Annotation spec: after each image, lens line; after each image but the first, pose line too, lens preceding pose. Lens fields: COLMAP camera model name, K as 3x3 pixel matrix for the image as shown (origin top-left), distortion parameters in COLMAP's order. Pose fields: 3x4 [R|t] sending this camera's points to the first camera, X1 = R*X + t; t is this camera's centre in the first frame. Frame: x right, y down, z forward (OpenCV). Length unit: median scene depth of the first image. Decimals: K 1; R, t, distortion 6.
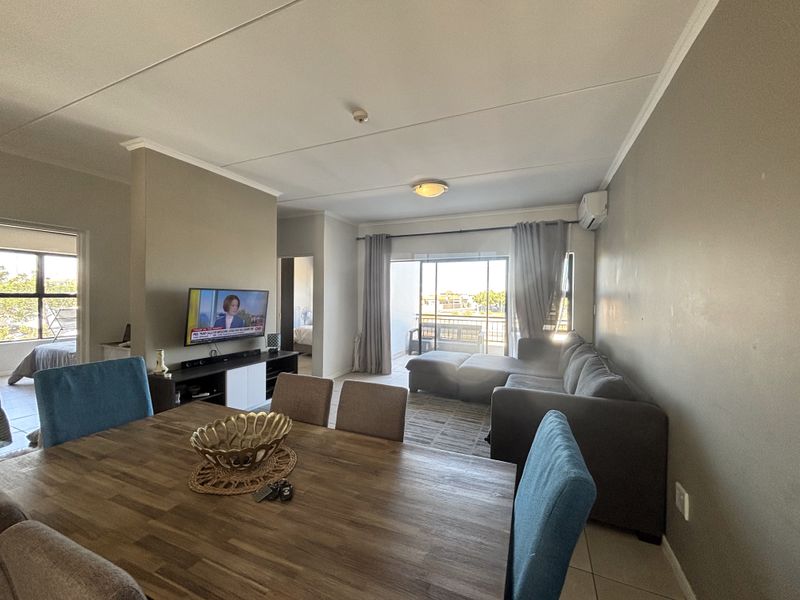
lens RADIAL K [[323.6, 0, 398.9], [0, 323.6, 299.2], [0, 0, 1]] dist [0.001272, 0.001015]
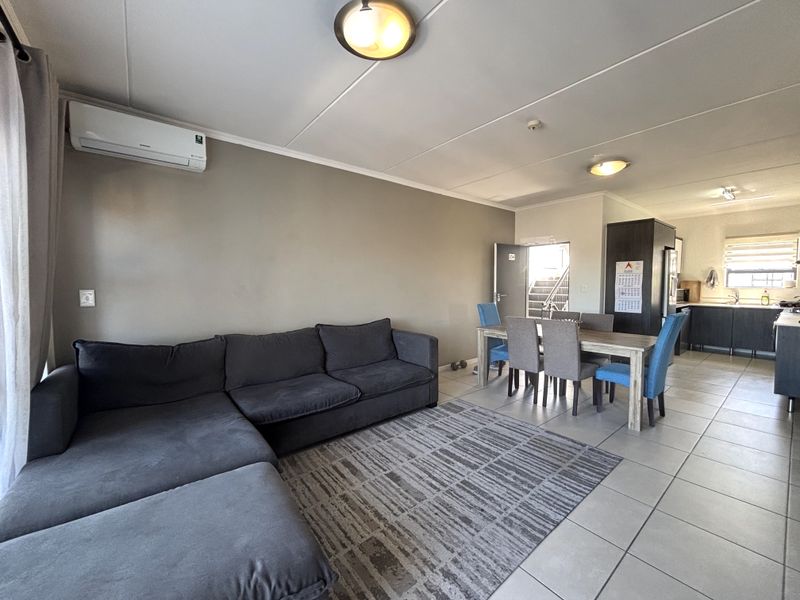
lens RADIAL K [[323.6, 0, 400.3], [0, 323.6, 298.7], [0, 0, 1]] dist [0.001272, 0.001015]
pose [[-0.890741, -0.030205, 0.453506, -0.145149], [-0.000226, 0.997819, 0.066014, -0.005620], [-0.454511, 0.058699, -0.888805, 1.402163]]
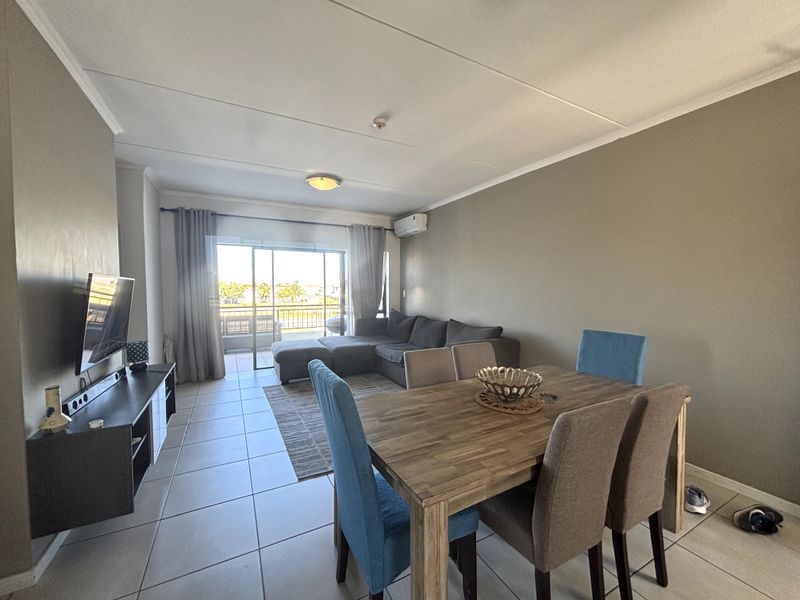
lens RADIAL K [[323.6, 0, 402.3], [0, 323.6, 299.0], [0, 0, 1]] dist [0.001272, 0.001015]
pose [[0.611068, -0.040642, 0.790534, -0.593529], [0.015481, 0.999104, 0.039399, -0.002152], [-0.791427, -0.011837, 0.611150, 0.153322]]
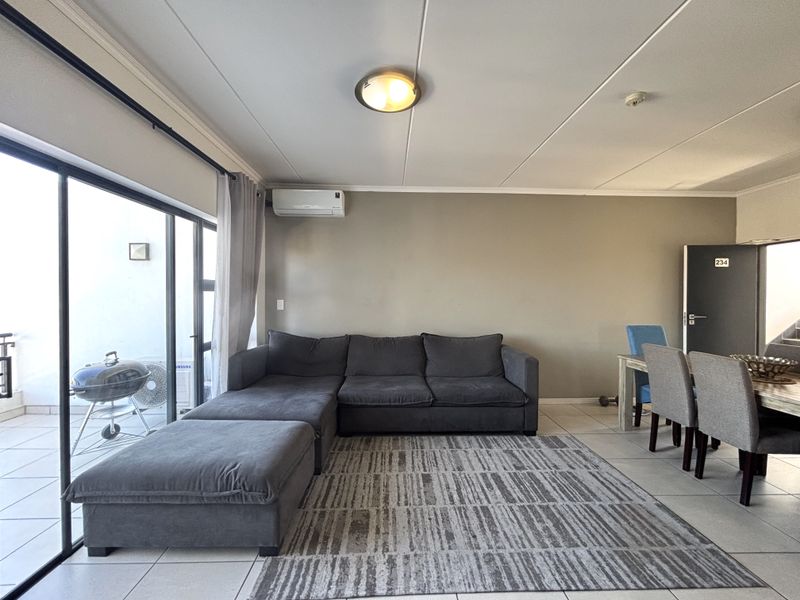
lens RADIAL K [[323.6, 0, 398.3], [0, 323.6, 298.6], [0, 0, 1]] dist [0.001272, 0.001015]
pose [[-0.433933, -0.022304, 0.900669, -0.408430], [0.000106, 0.999692, 0.024808, -0.009490], [-0.900945, 0.010860, -0.433797, 1.227652]]
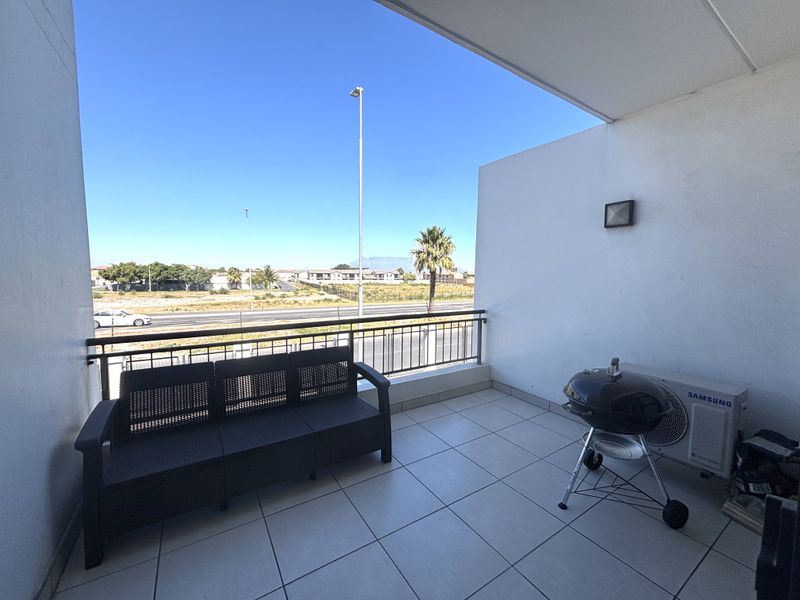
lens RADIAL K [[323.6, 0, 398.1], [0, 323.6, 297.6], [0, 0, 1]] dist [0.001272, 0.001015]
pose [[0.553487, -0.067222, 0.830140, -0.034905], [0.006094, 0.997038, 0.076674, -0.003427], [-0.832835, -0.037380, 0.552257, 1.519161]]
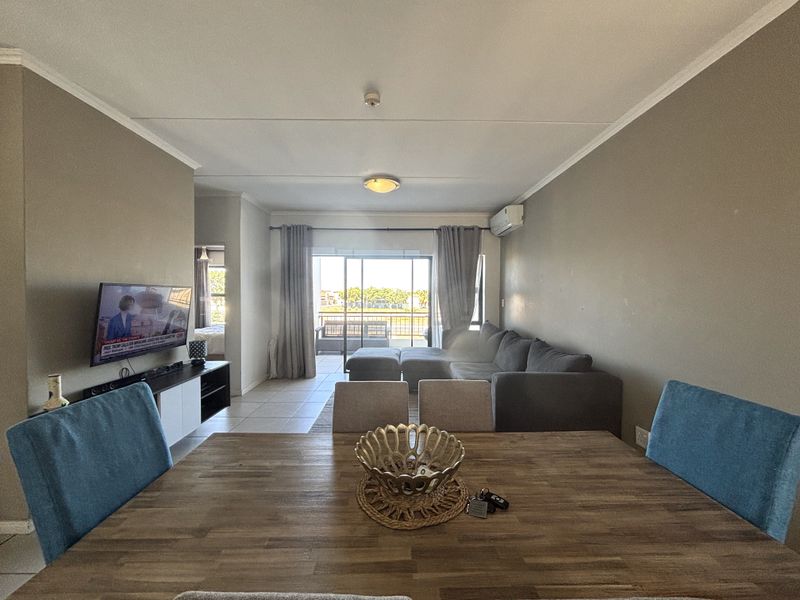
lens RADIAL K [[323.6, 0, 400.0], [0, 323.6, 298.4], [0, 0, 1]] dist [0.001272, 0.001015]
pose [[0.912396, -0.013518, 0.409085, -0.264599], [0.010571, 0.999899, 0.009463, -0.000709], [-0.409172, -0.004309, 0.912447, 0.069965]]
